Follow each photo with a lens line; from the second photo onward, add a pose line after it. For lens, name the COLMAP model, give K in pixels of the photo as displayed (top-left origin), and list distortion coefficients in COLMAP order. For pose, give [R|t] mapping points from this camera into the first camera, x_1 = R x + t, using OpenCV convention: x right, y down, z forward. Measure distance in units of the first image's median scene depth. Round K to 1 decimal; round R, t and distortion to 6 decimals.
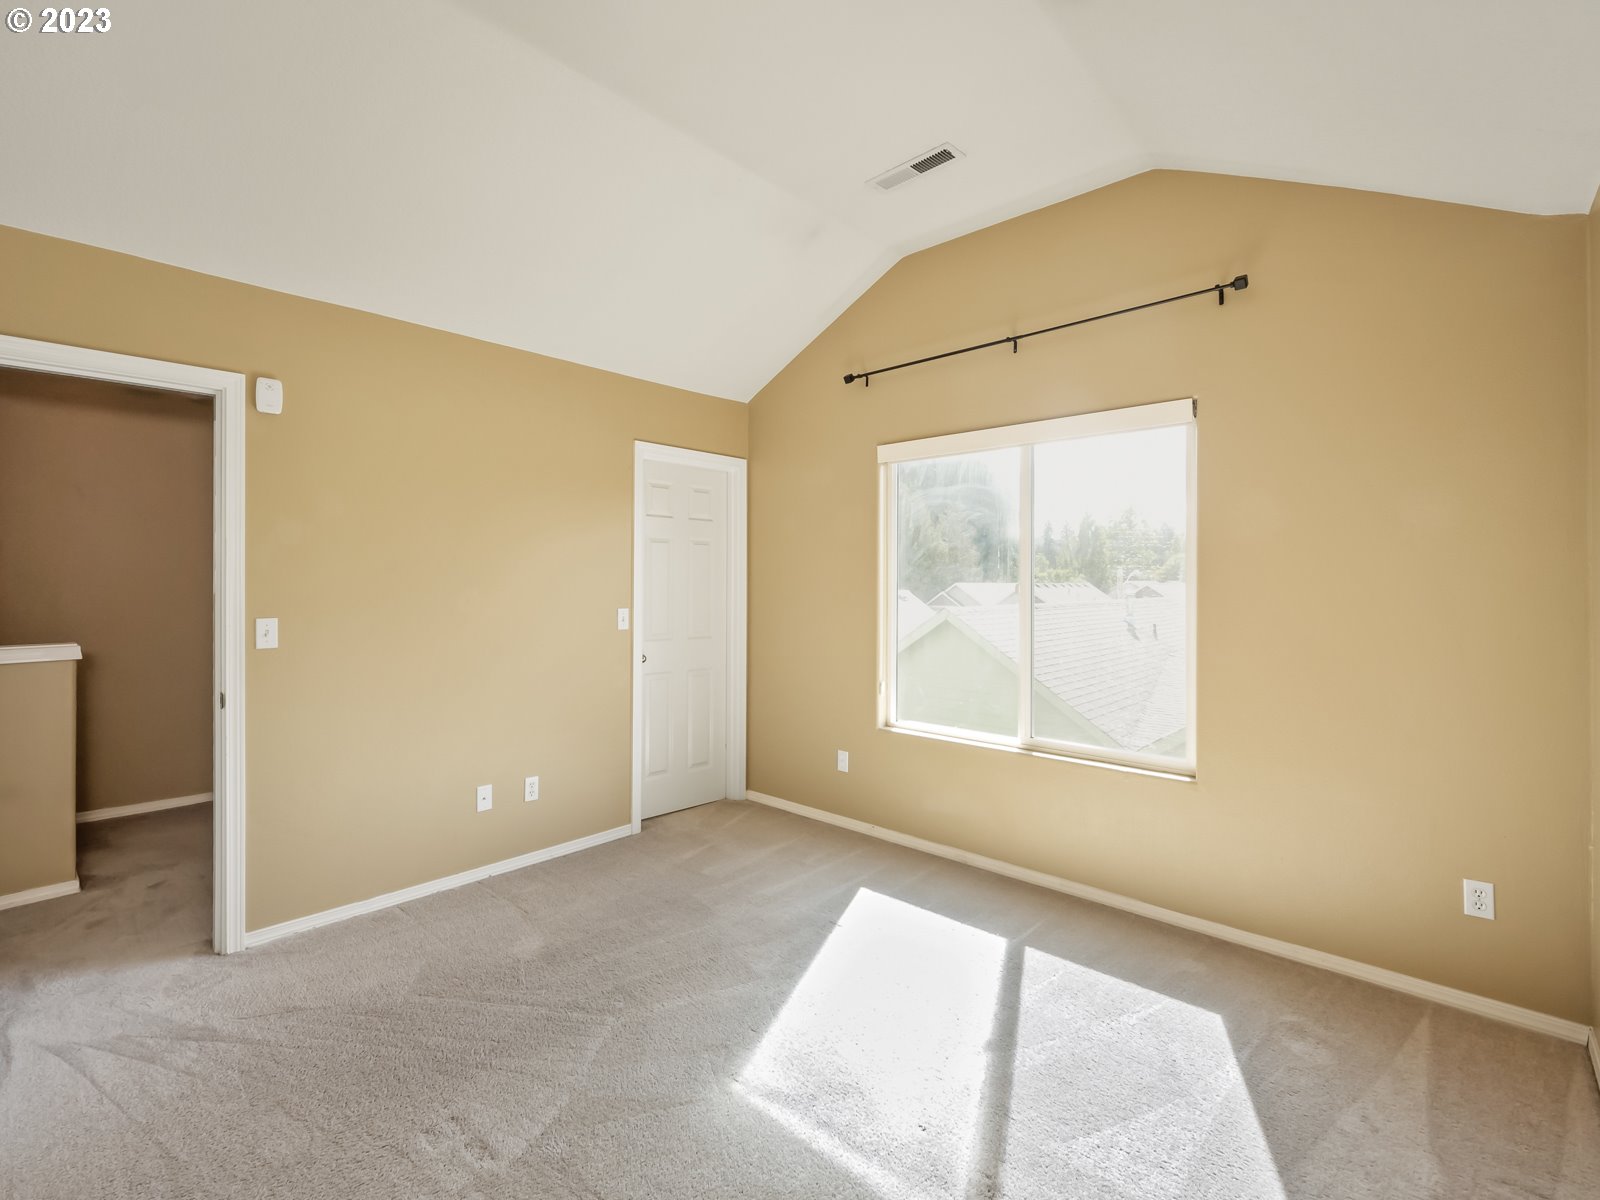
lens RADIAL K [[729.1, 0, 797.3], [0, 729.1, 585.6], [0, 0, 1]] dist [-0.004243, 0.000173]
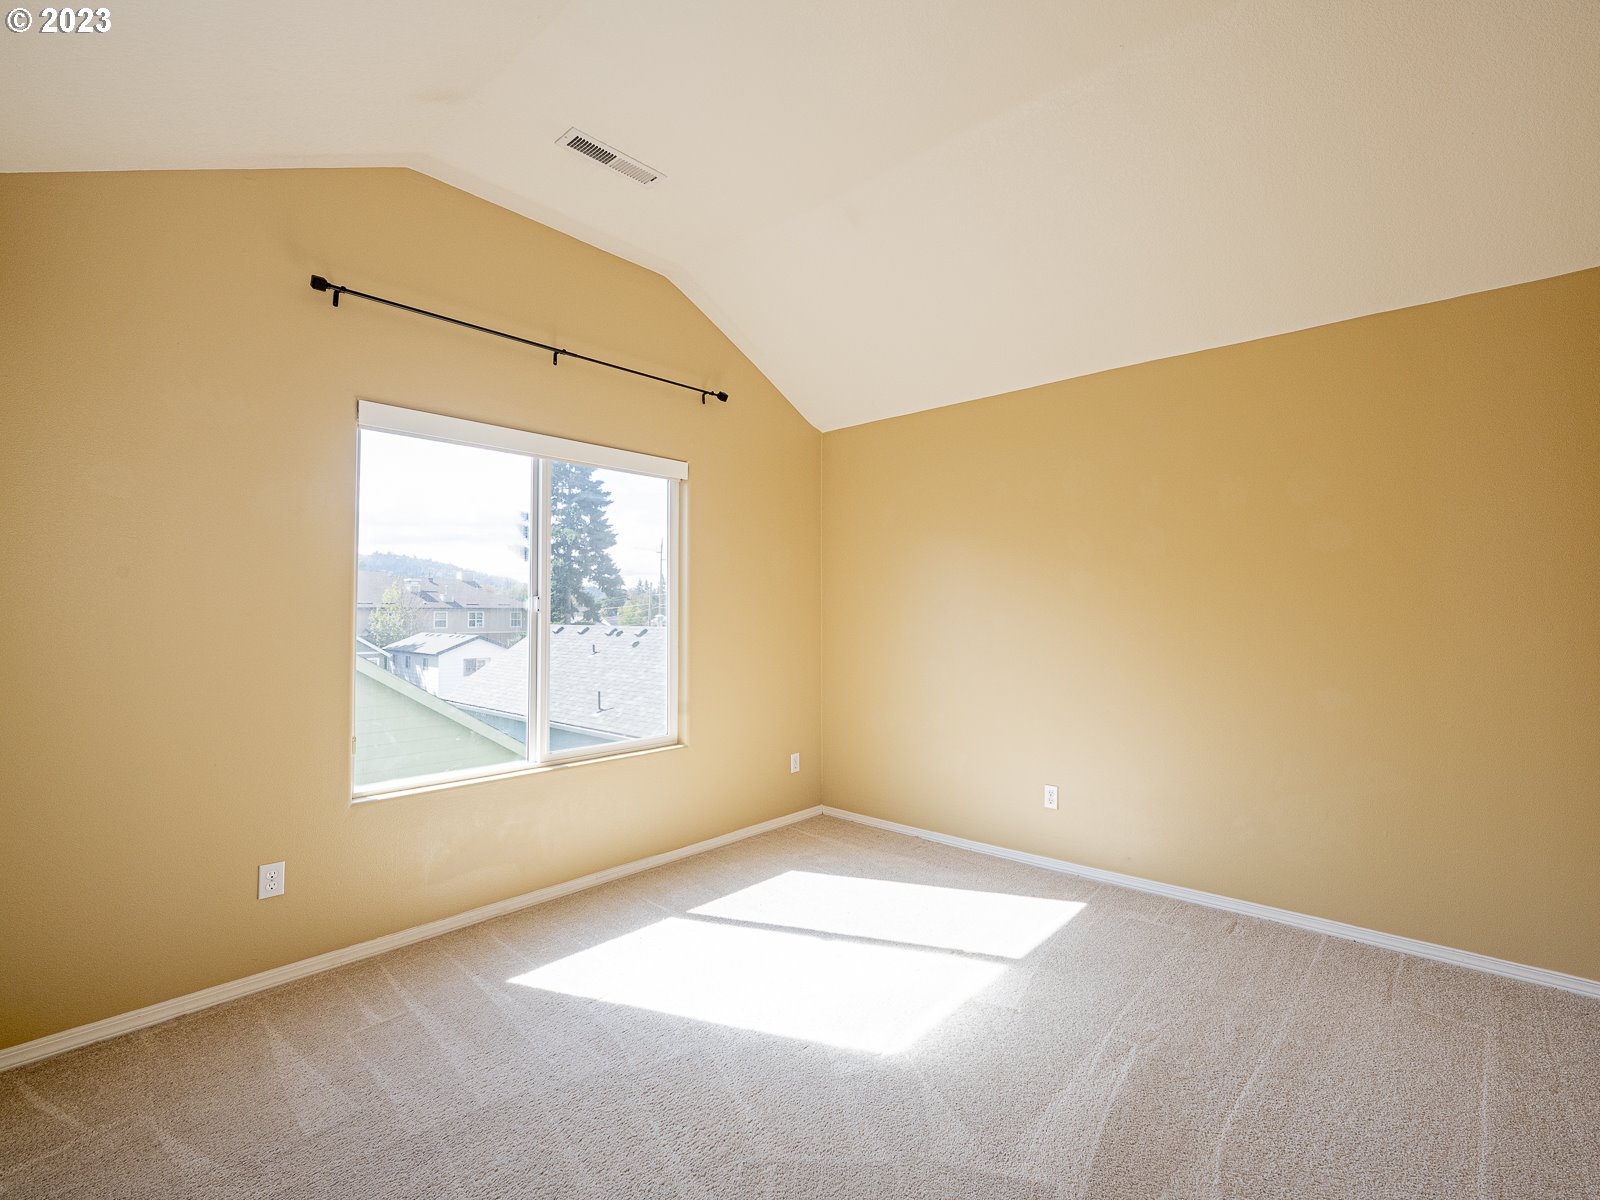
lens RADIAL K [[758.5, 0, 800.0], [0, 758.5, 600.0], [0, 0, 1]] dist [-0.017340, 0.000001]
pose [[-0.030677, 0.004900, 0.999517, -0.778550], [-0.004482, 0.999977, -0.005040, 0.003114], [-0.999519, -0.004635, -0.030654, 0.742770]]
